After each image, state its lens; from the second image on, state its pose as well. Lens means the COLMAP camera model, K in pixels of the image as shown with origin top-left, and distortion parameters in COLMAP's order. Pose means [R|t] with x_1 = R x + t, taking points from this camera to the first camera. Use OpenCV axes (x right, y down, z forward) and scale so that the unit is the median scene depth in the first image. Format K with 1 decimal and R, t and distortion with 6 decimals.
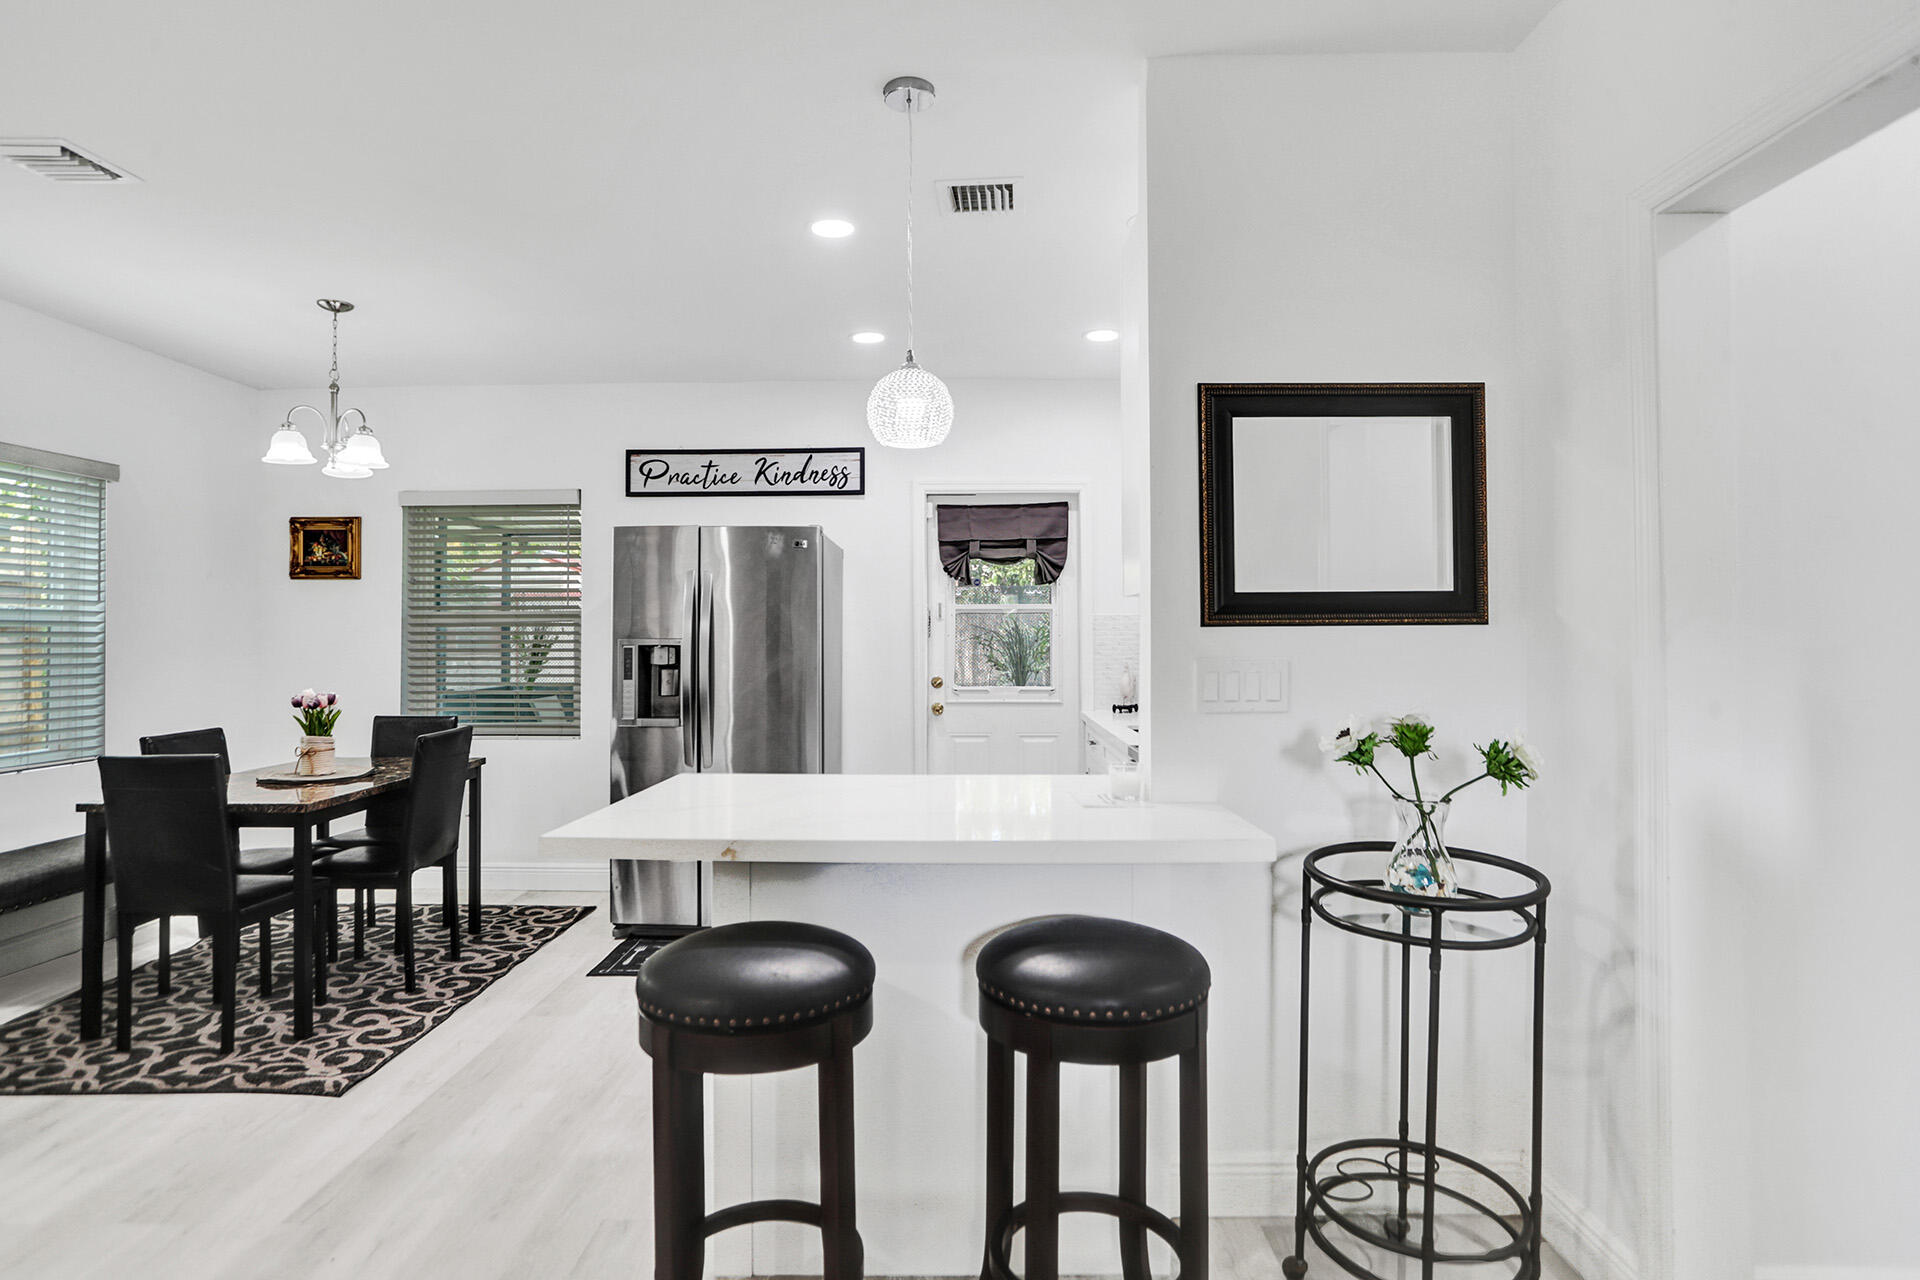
lens RADIAL K [[1001.6, 0, 951.7], [0, 1001.6, 618.1], [0, 0, 1]] dist [-0.061068, 0.037193]
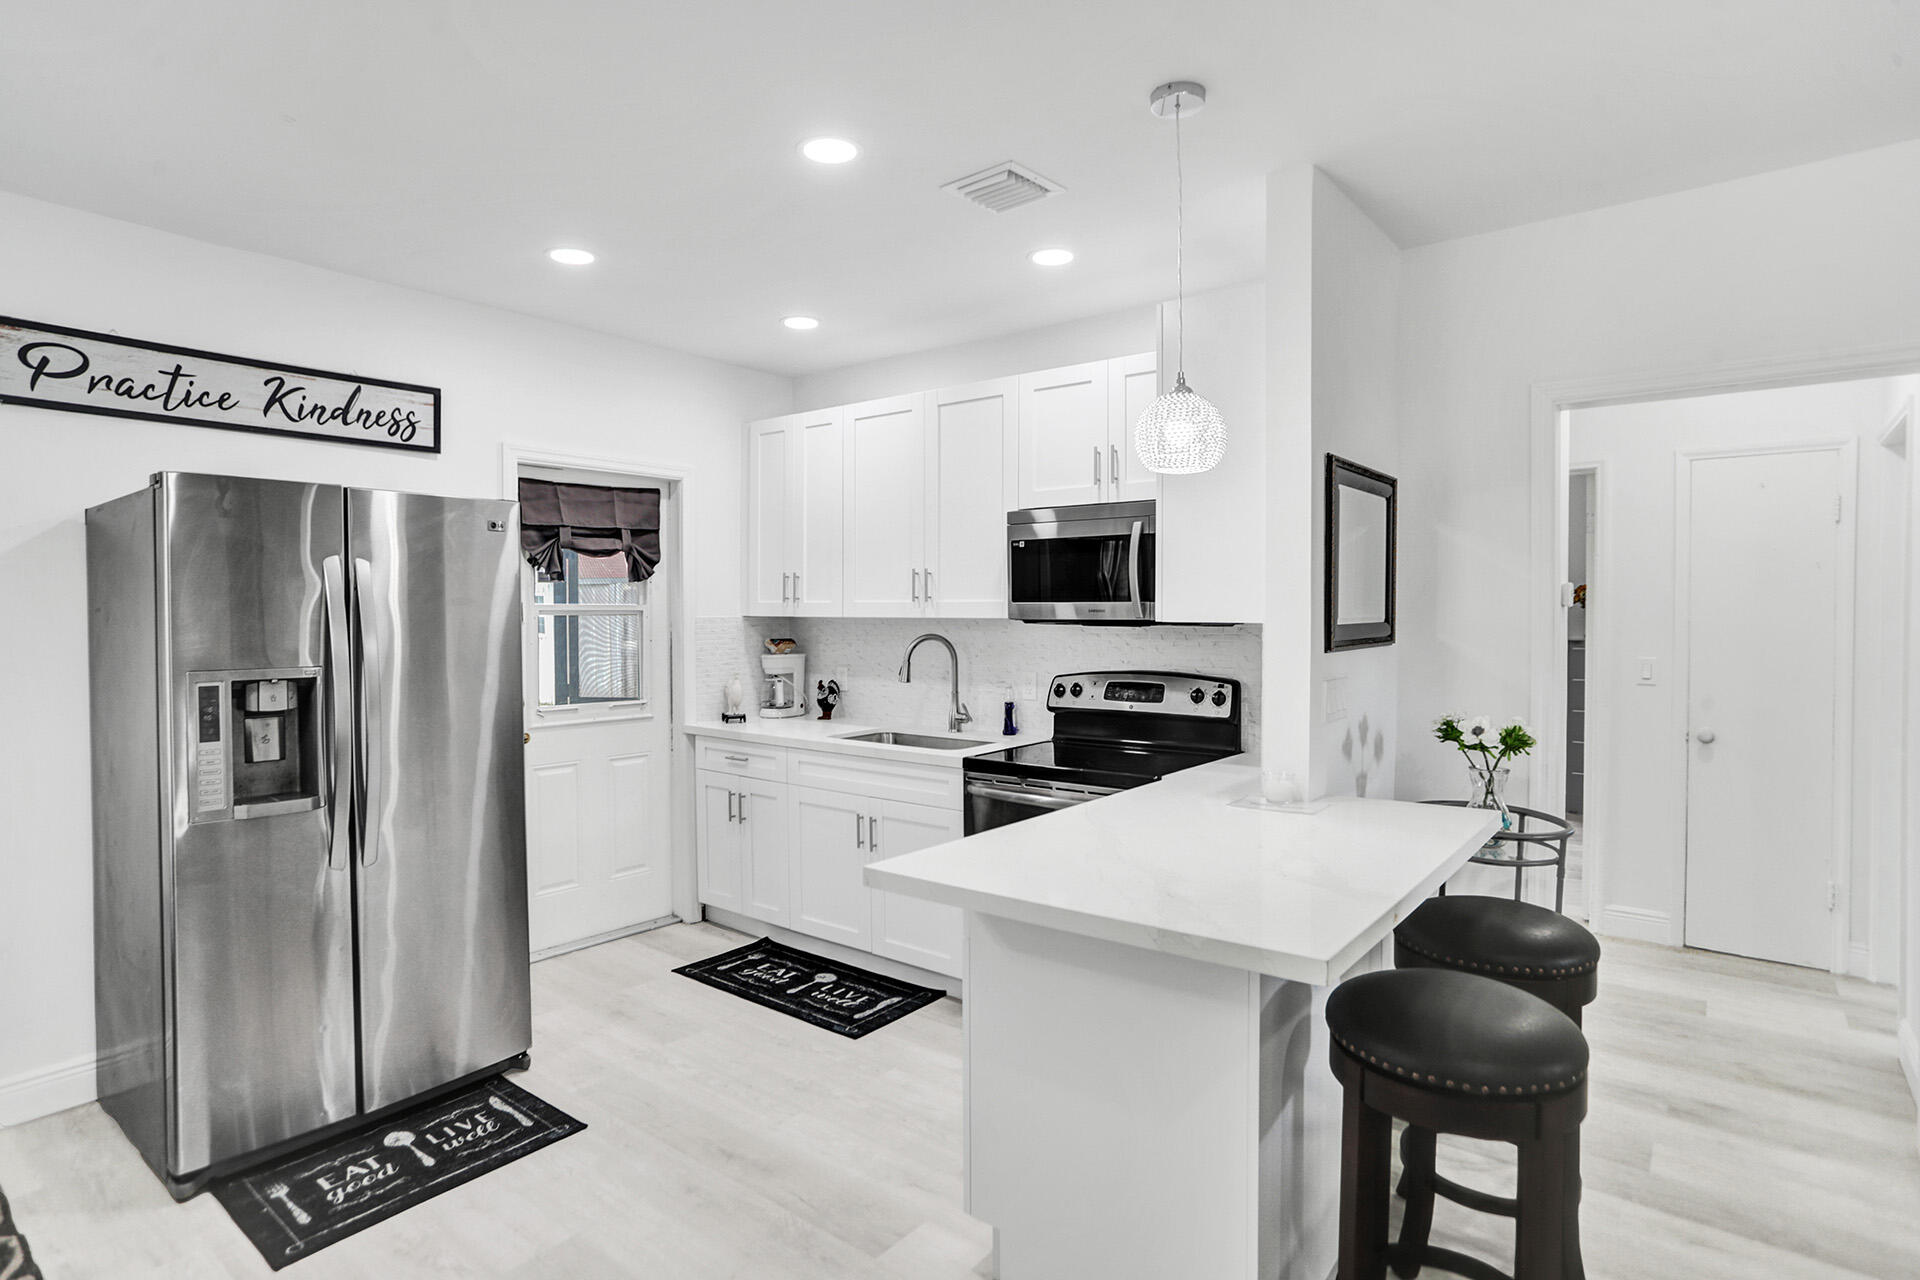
lens RADIAL K [[1001.6, 0, 951.7], [0, 1001.6, 618.1], [0, 0, 1]] dist [-0.061068, 0.037193]
pose [[0.583467, -0.008789, 0.812090, -0.479855], [-0.007982, 0.999831, 0.016556, -0.019998], [-0.812098, -0.016141, 0.583298, 0.292565]]
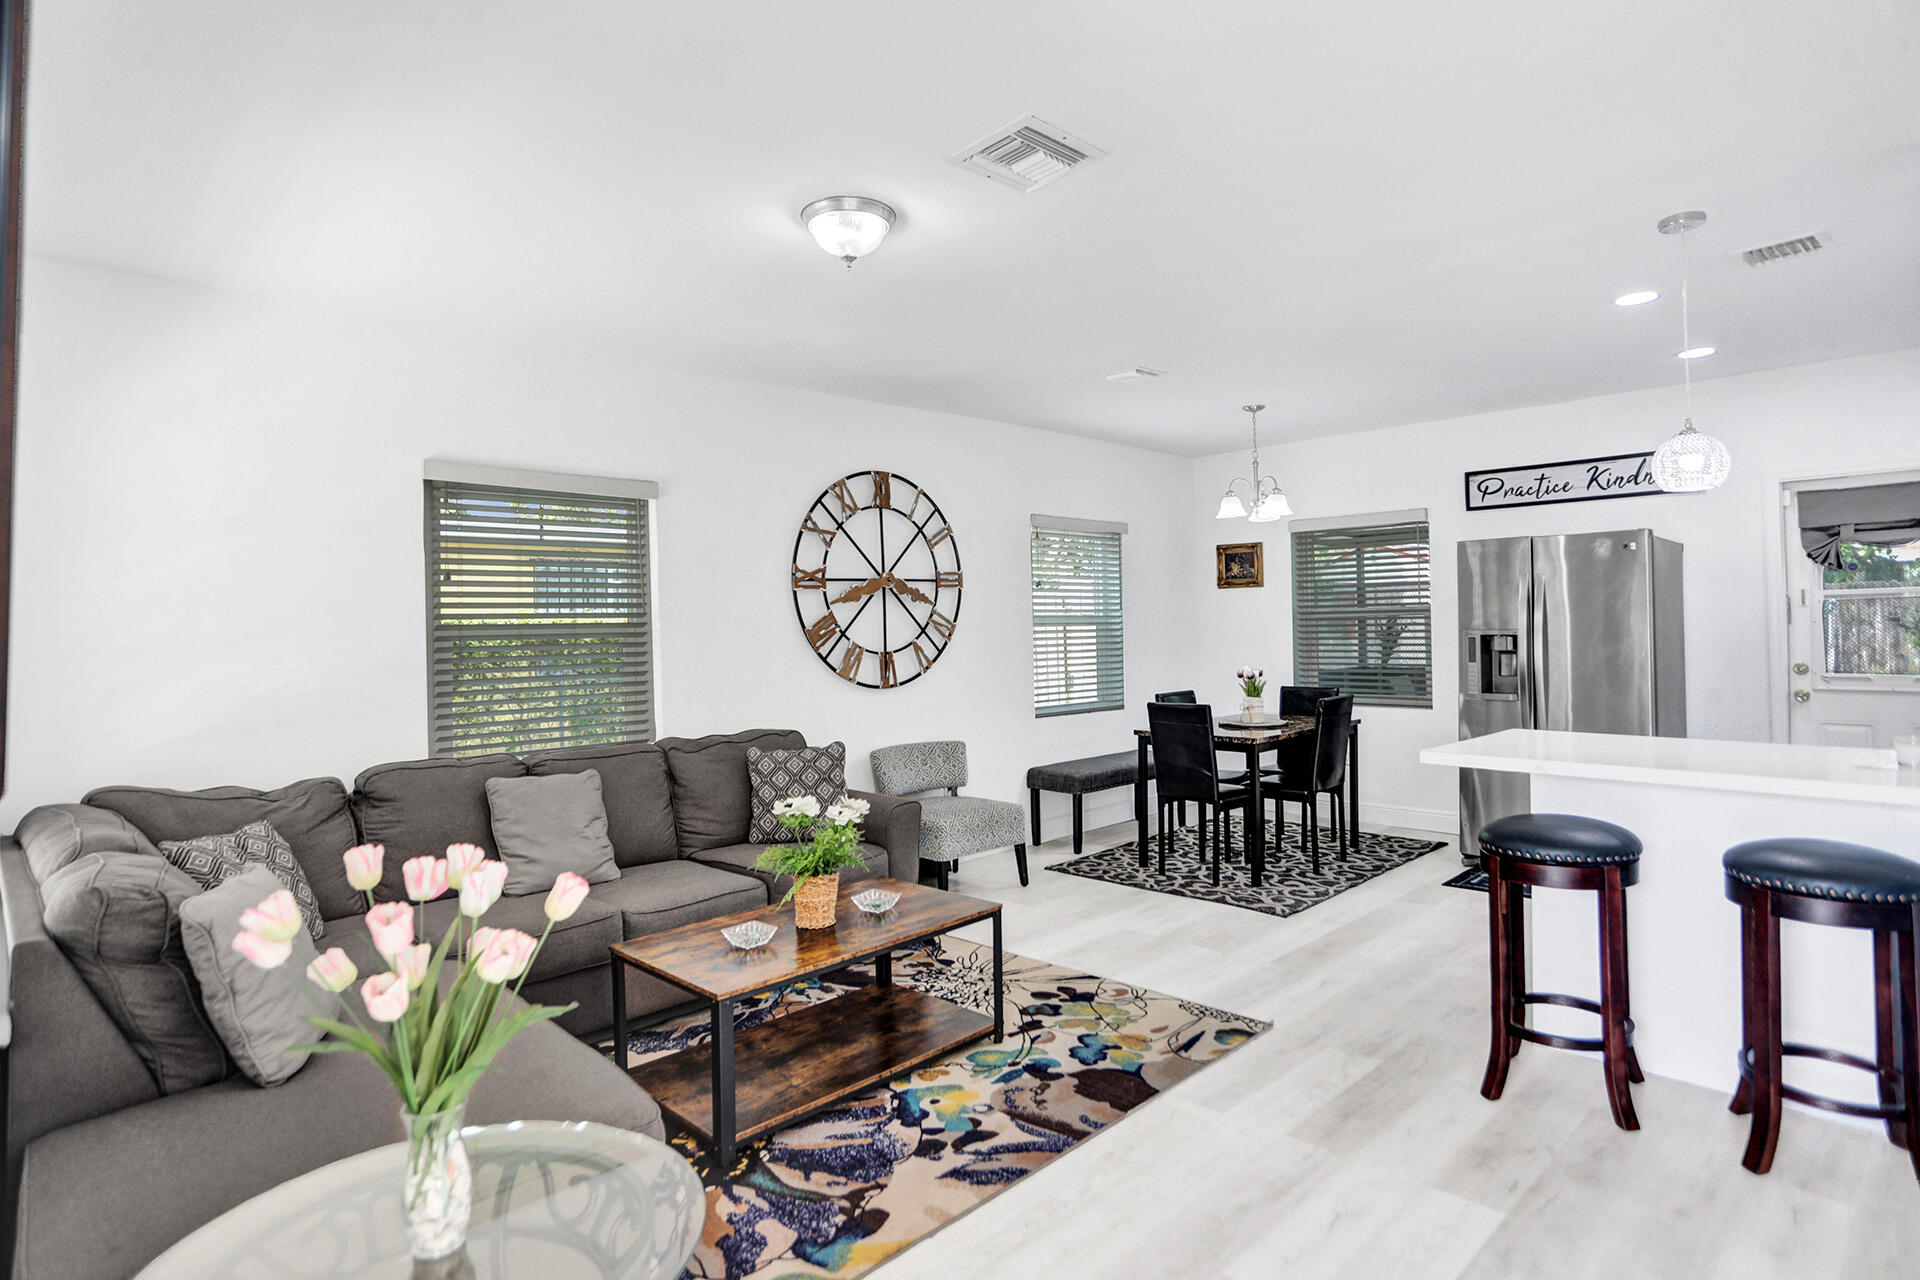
lens RADIAL K [[1001.6, 0, 951.7], [0, 1001.6, 618.1], [0, 0, 1]] dist [-0.061068, 0.037193]
pose [[0.697723, -0.015603, -0.716198, 0.100337], [0.029619, 0.999536, 0.007080, -0.020327], [0.715756, -0.026153, 0.697861, -0.310041]]
